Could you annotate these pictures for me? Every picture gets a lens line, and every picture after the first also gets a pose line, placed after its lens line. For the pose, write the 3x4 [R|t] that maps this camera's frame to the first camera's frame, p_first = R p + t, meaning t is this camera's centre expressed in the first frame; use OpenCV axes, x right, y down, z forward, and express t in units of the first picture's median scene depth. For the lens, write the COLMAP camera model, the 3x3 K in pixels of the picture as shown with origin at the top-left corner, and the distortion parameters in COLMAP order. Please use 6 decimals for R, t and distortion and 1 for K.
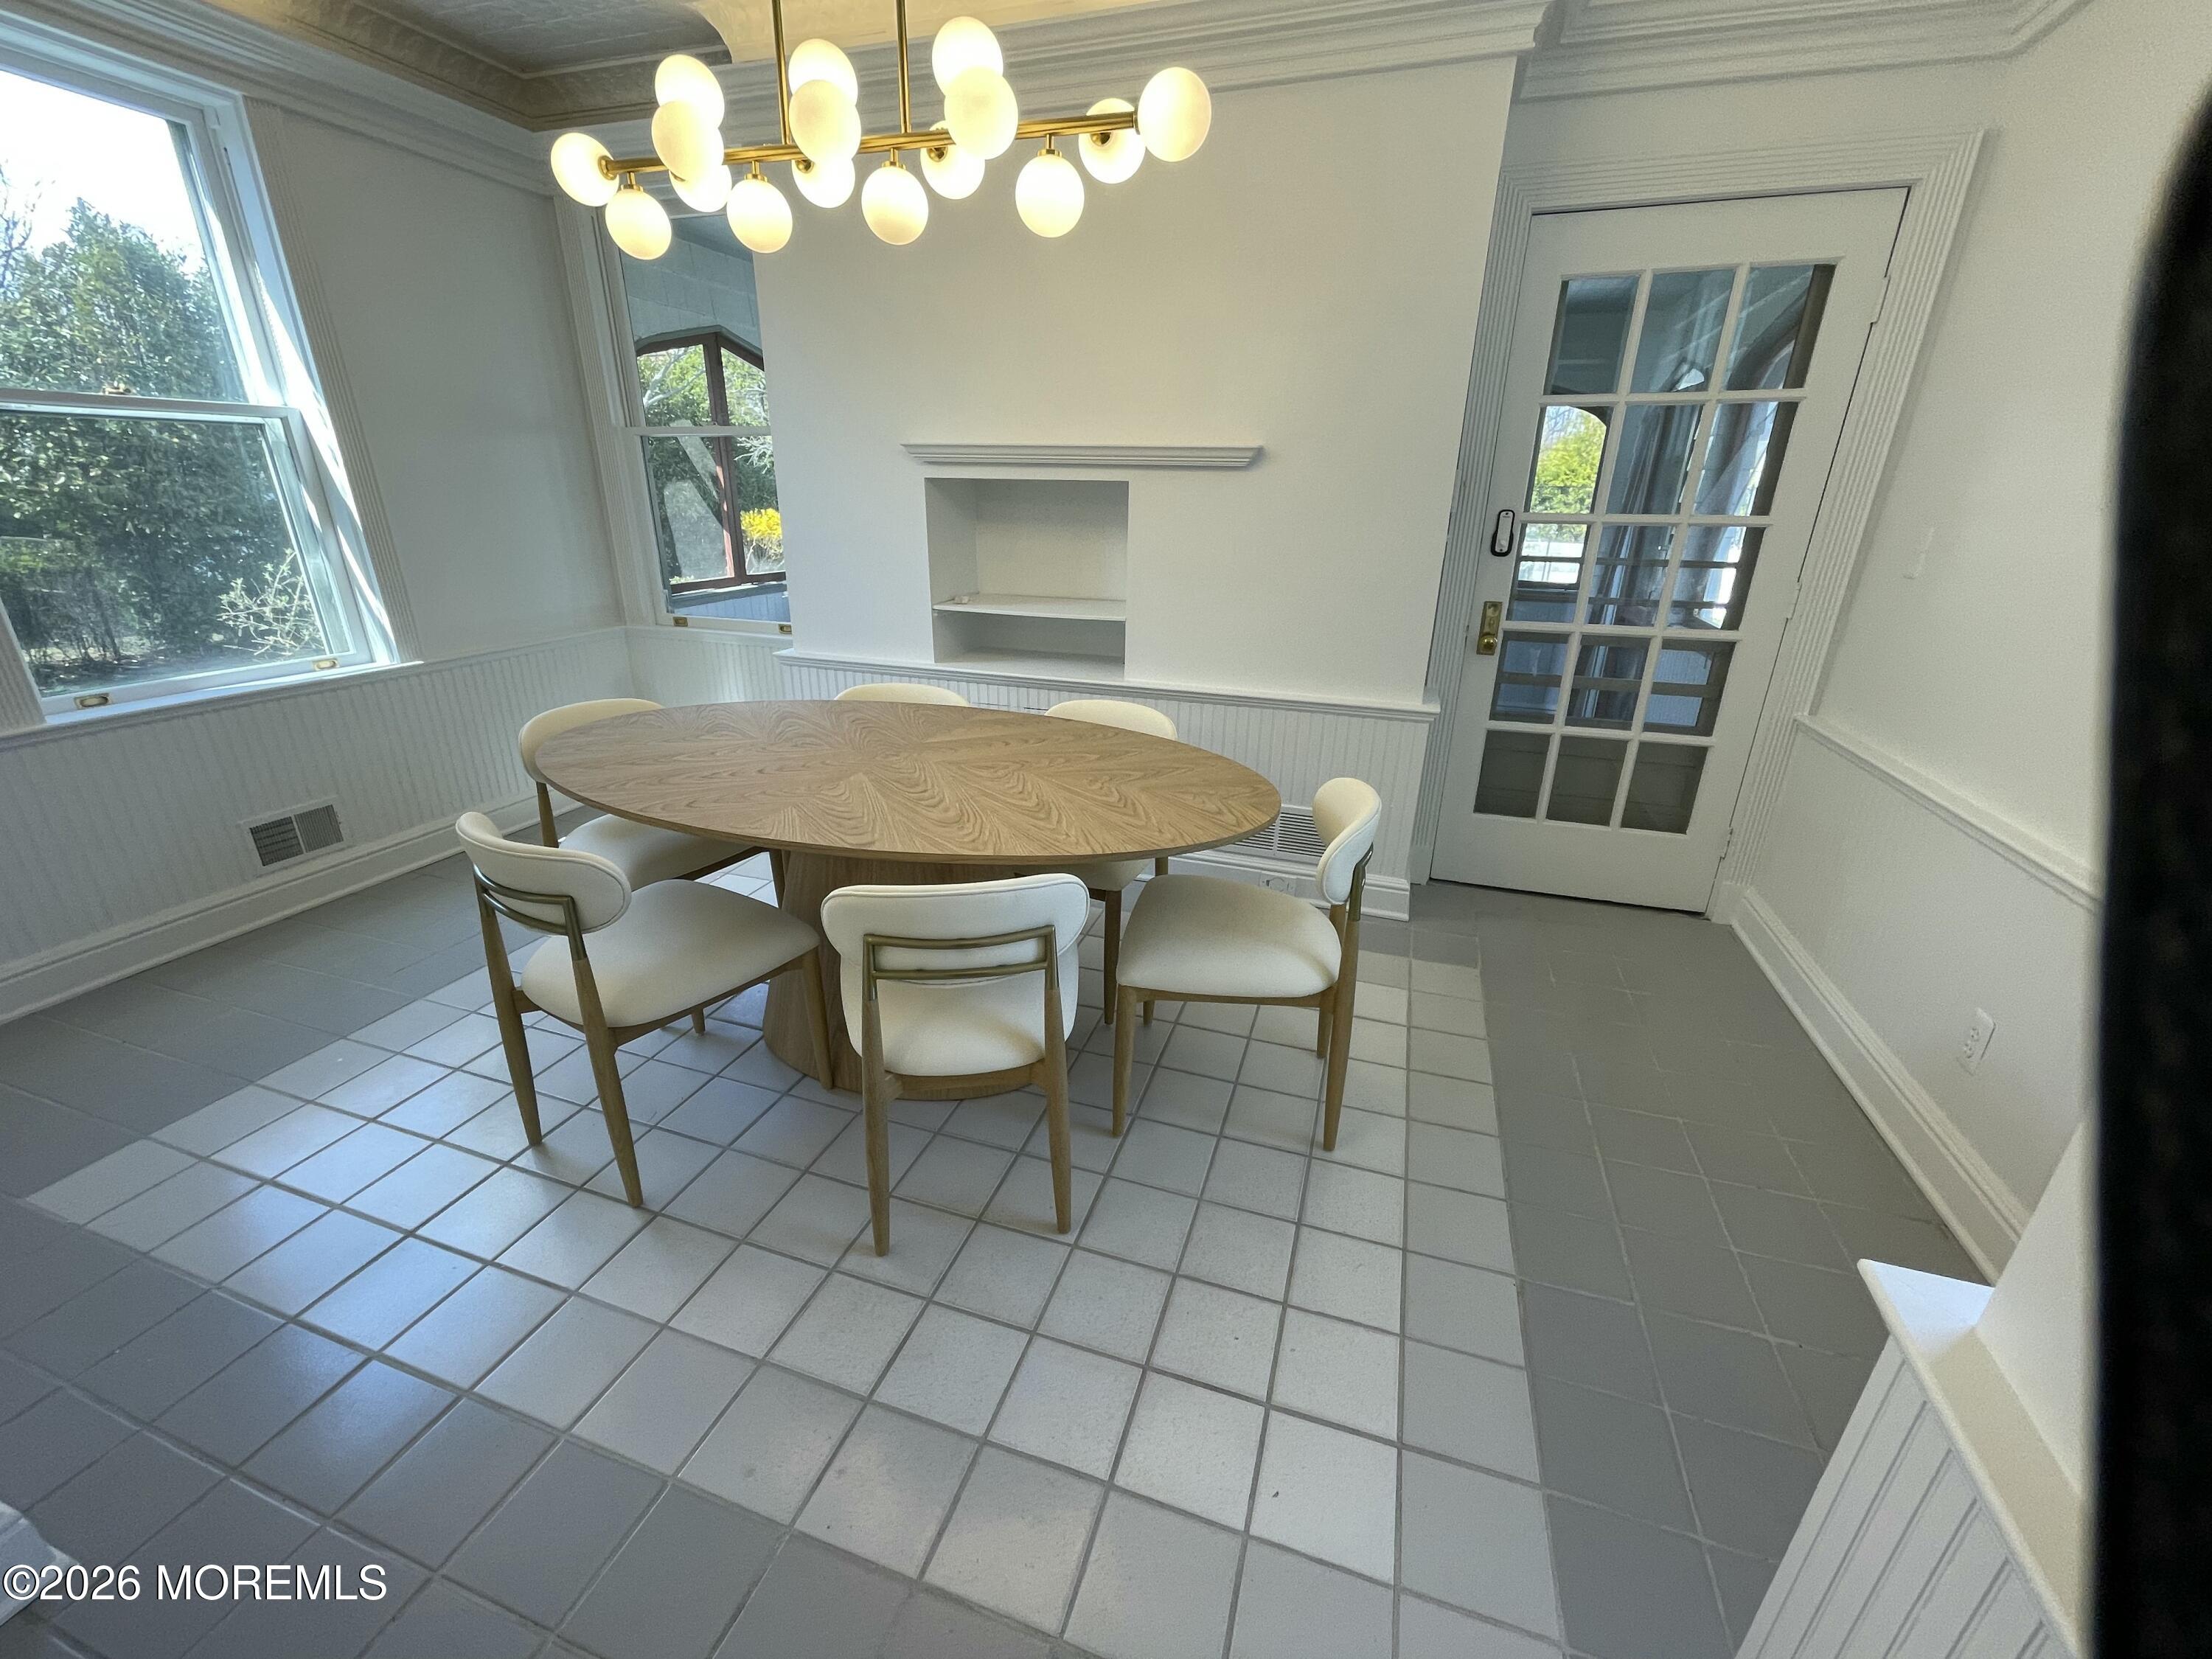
lens RADIAL K [[893.6, 0, 1104.5], [0, 893.6, 836.8], [0, 0, 1]] dist [-0.001557, 0.000236]
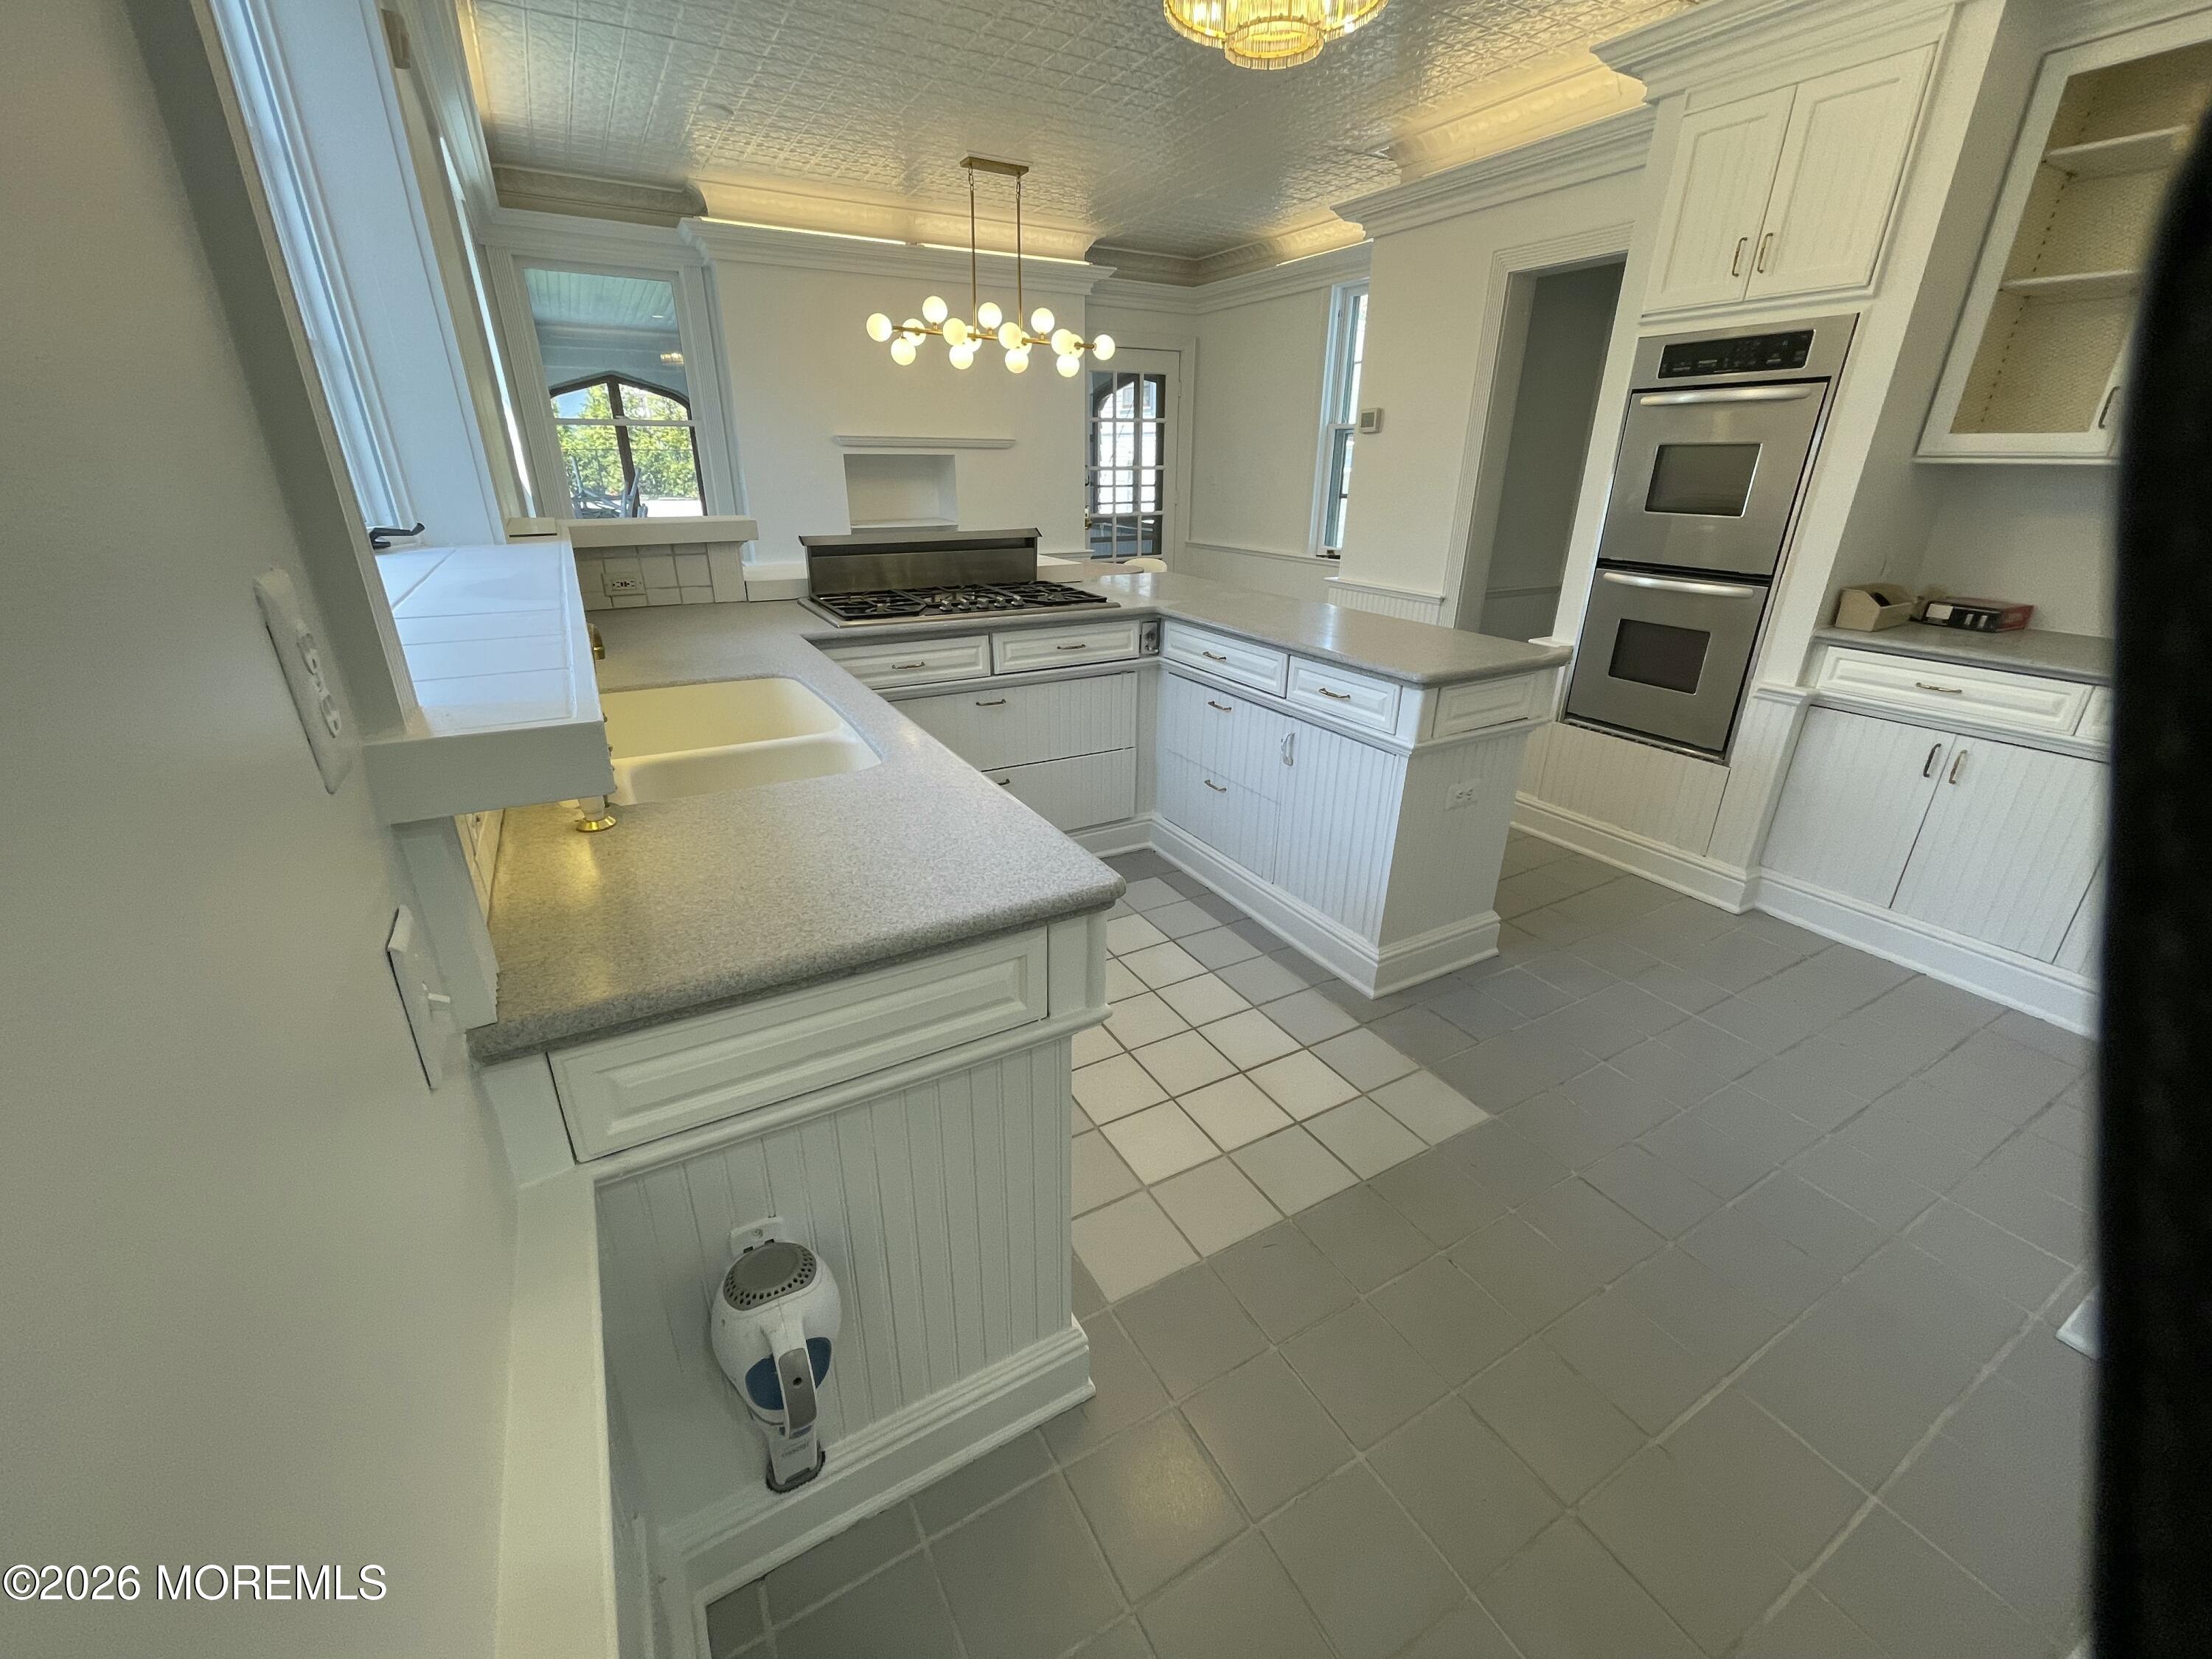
lens RADIAL K [[893.6, 0, 1104.0], [0, 893.6, 830.0], [0, 0, 1]] dist [-0.001557, 0.000236]
pose [[0.672412, -0.298825, 0.677175, -1.475806], [0.278601, 0.949780, 0.142478, 0.243638], [-0.685743, 0.092858, 0.721896, -0.696795]]
